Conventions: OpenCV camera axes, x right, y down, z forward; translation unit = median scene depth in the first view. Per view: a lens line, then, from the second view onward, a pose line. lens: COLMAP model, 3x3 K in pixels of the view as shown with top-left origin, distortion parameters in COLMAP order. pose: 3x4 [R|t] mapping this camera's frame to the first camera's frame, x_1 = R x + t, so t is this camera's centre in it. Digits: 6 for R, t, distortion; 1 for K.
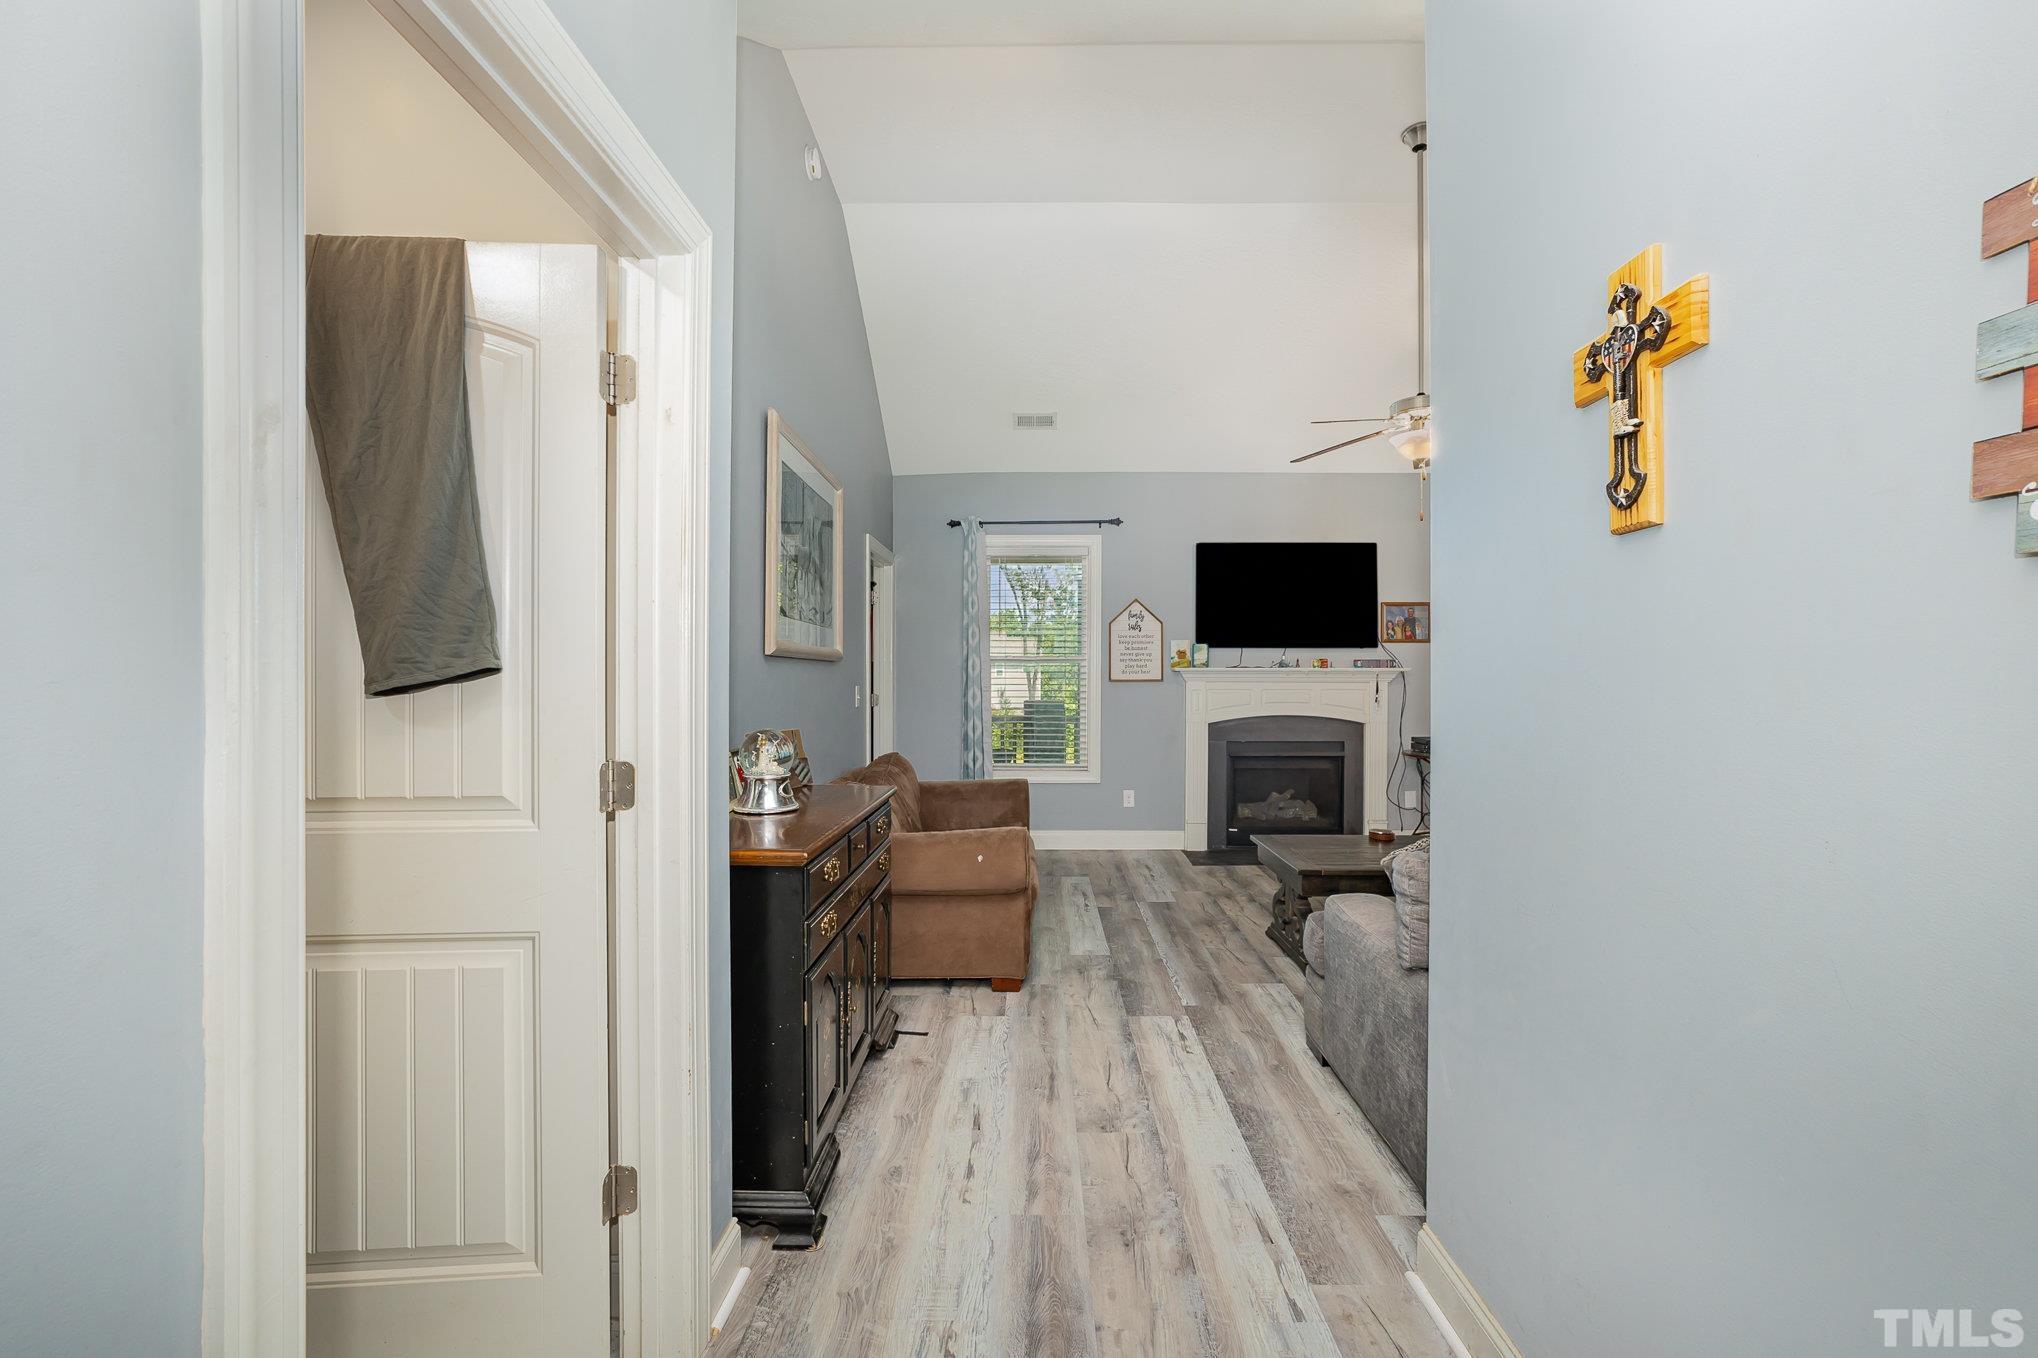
lens RADIAL K [[835.3, 0, 1032.7], [0, 835.3, 672.5], [0, 0, 1]] dist [0.008943, 0.000429]
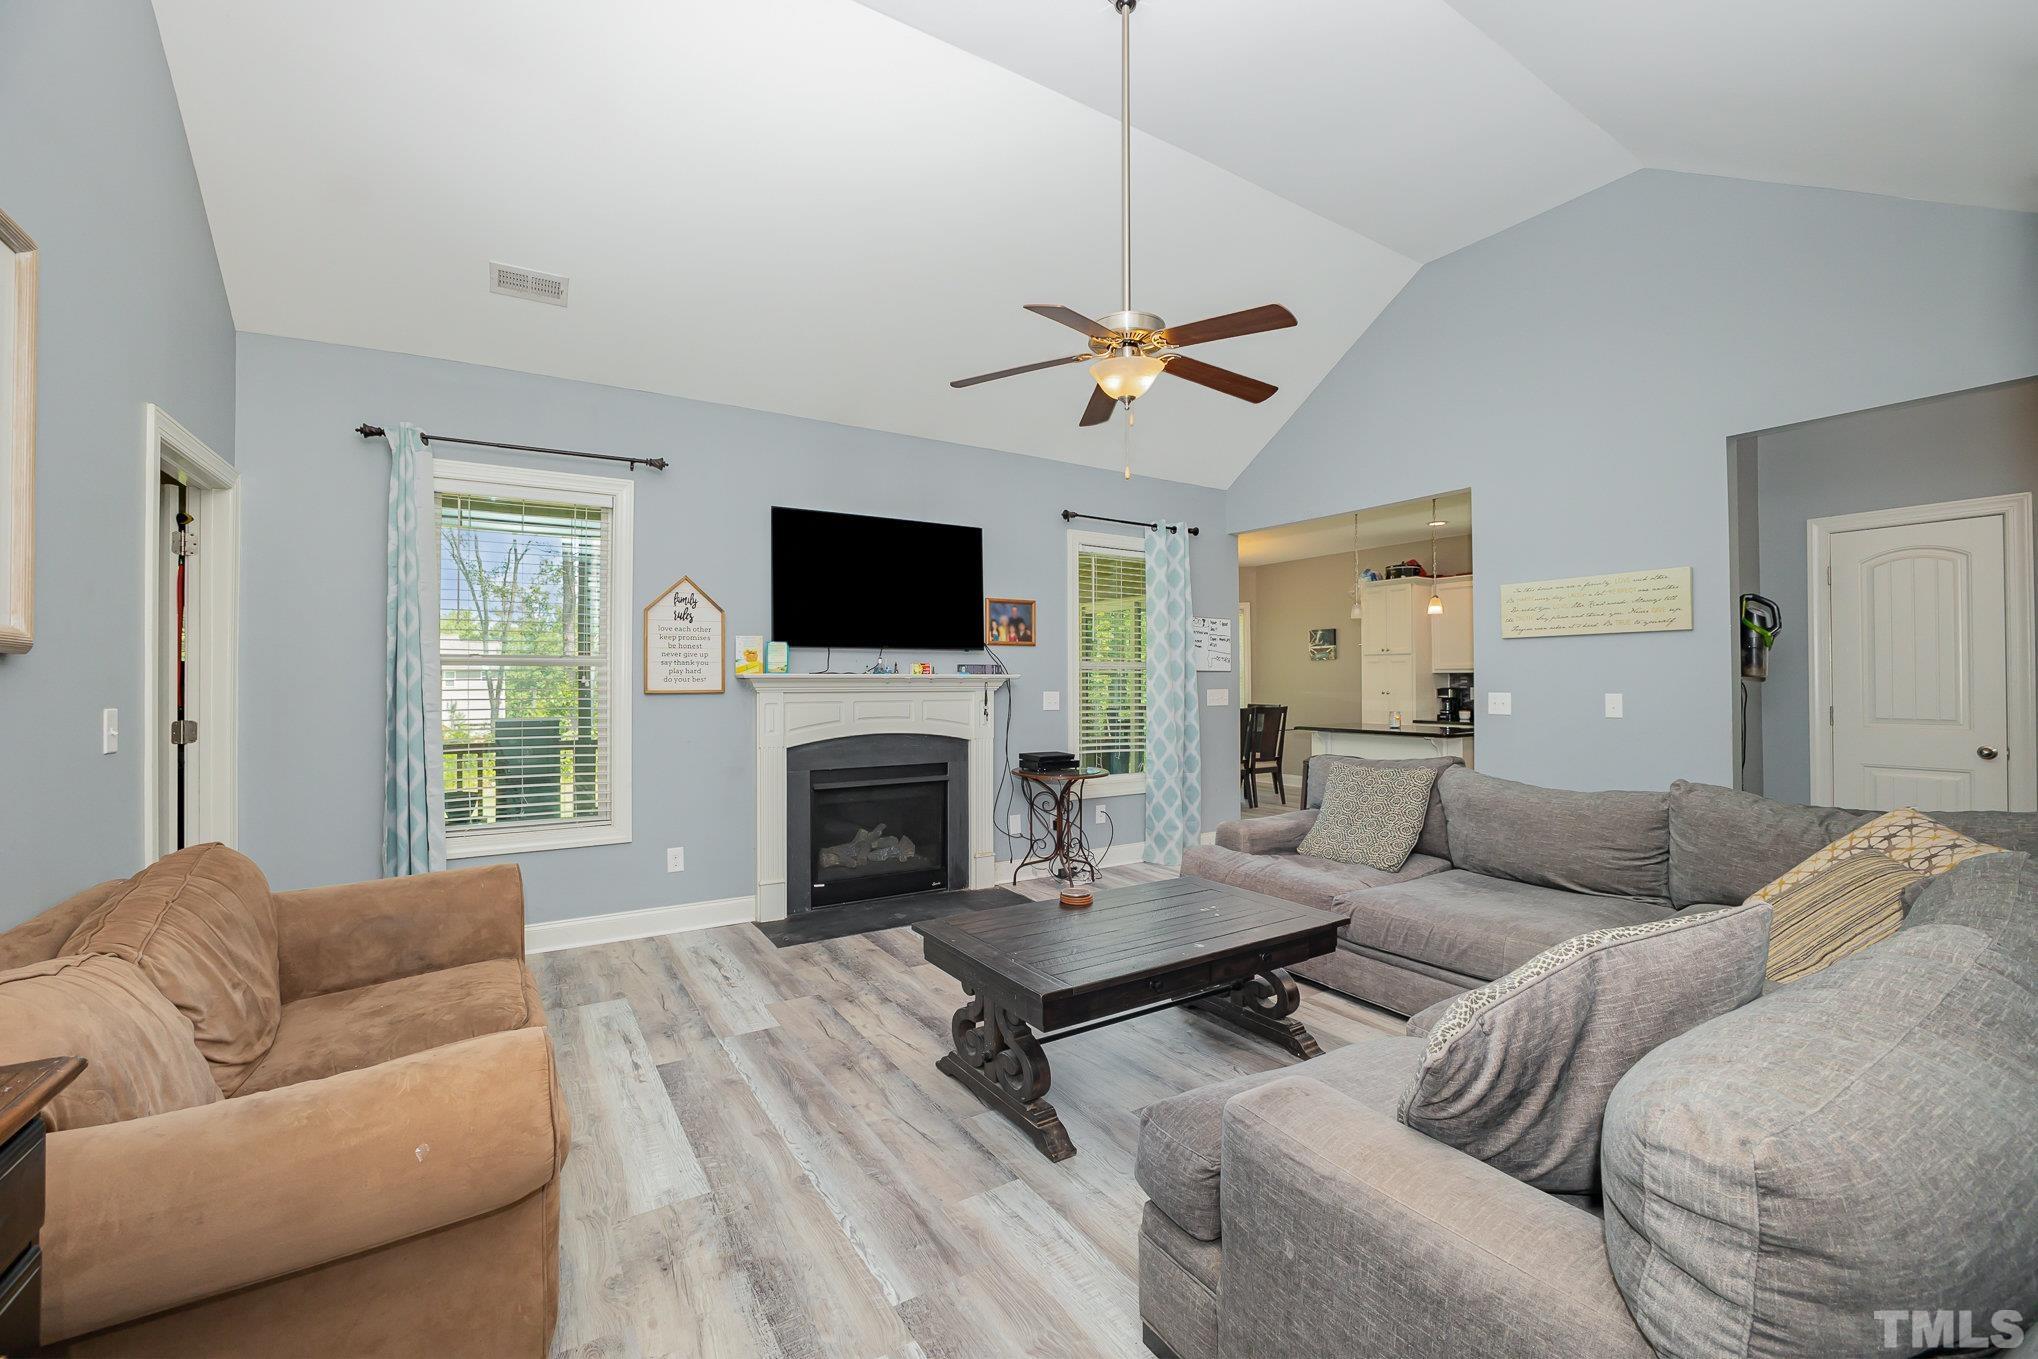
lens RADIAL K [[820.3, 0, 997.3], [0, 820.3, 674.7], [0, 0, 1]] dist [-0.024016, 0.002945]
pose [[0.849805, 0.002580, 0.527090, -0.018182], [0.003005, 0.999948, -0.009739, 0.003061], [-0.527088, 0.009860, 0.849754, 0.286253]]
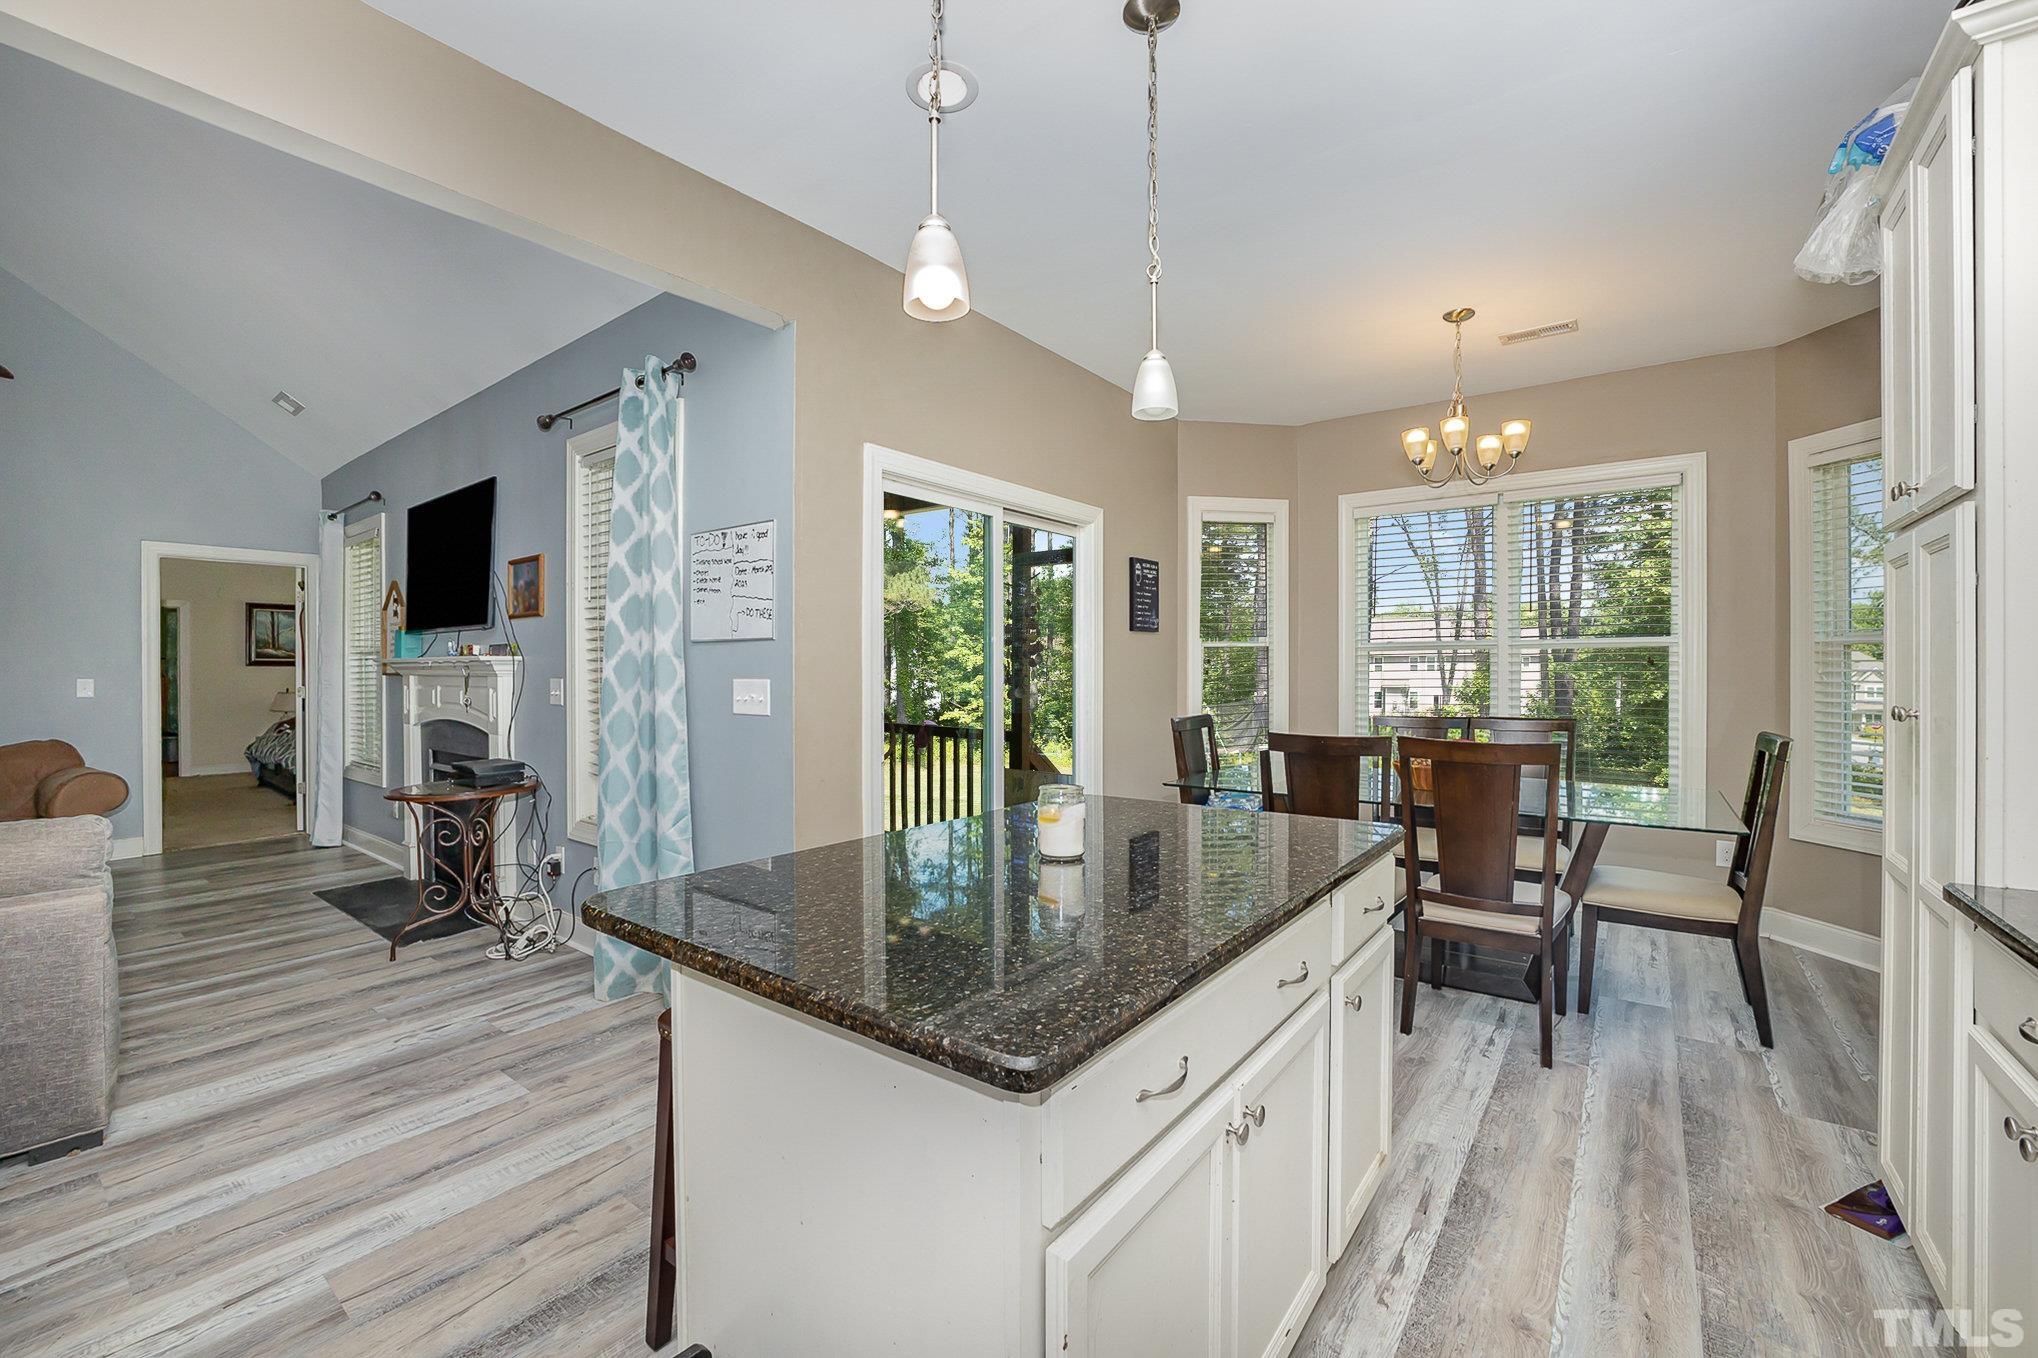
lens RADIAL K [[820.3, 0, 1024.8], [0, 820.3, 673.9], [0, 0, 1]] dist [-0.024016, 0.002945]
pose [[0.798600, -0.000021, -0.601863, 1.201013], [-0.000768, 0.999999, -0.001055, 0.009865], [0.601862, 0.001305, 0.798599, 0.744193]]
